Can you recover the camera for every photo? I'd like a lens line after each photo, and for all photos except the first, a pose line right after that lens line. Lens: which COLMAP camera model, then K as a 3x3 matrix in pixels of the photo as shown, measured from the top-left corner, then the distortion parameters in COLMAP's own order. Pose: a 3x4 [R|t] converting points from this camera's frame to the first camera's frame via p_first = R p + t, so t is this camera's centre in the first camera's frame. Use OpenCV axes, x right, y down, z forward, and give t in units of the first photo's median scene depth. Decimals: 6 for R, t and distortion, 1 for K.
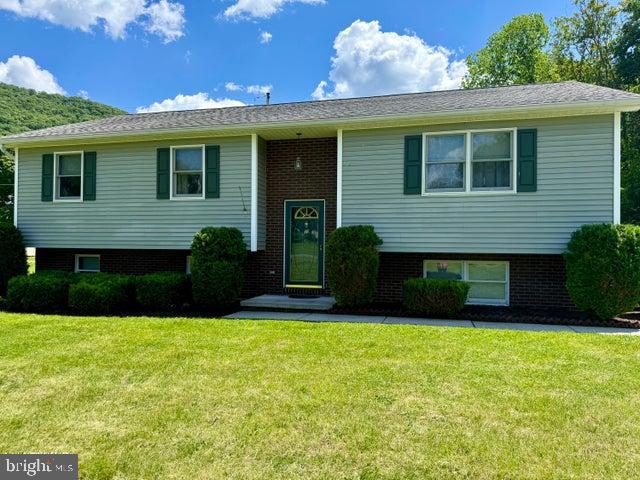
lens RADIAL K [[457.9, 0, 323.4], [0, 457.9, 242.7], [0, 0, 1]] dist [-0.001348, -0.005603]
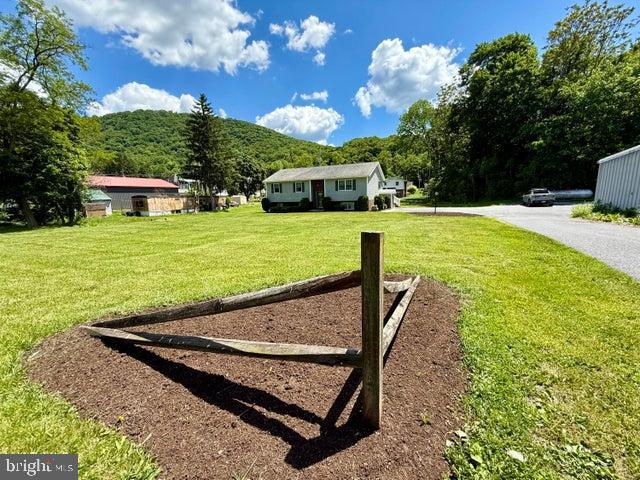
lens RADIAL K [[255.5, 0, 316.6], [0, 255.5, 239.2], [0, 0, 1]] dist [-0.002074, -0.000223]
pose [[0.981491, -0.008051, -0.191341, 0.489818], [0.042676, 0.983188, 0.177541, -0.078103], [0.186695, -0.182421, 0.965333, -2.009875]]
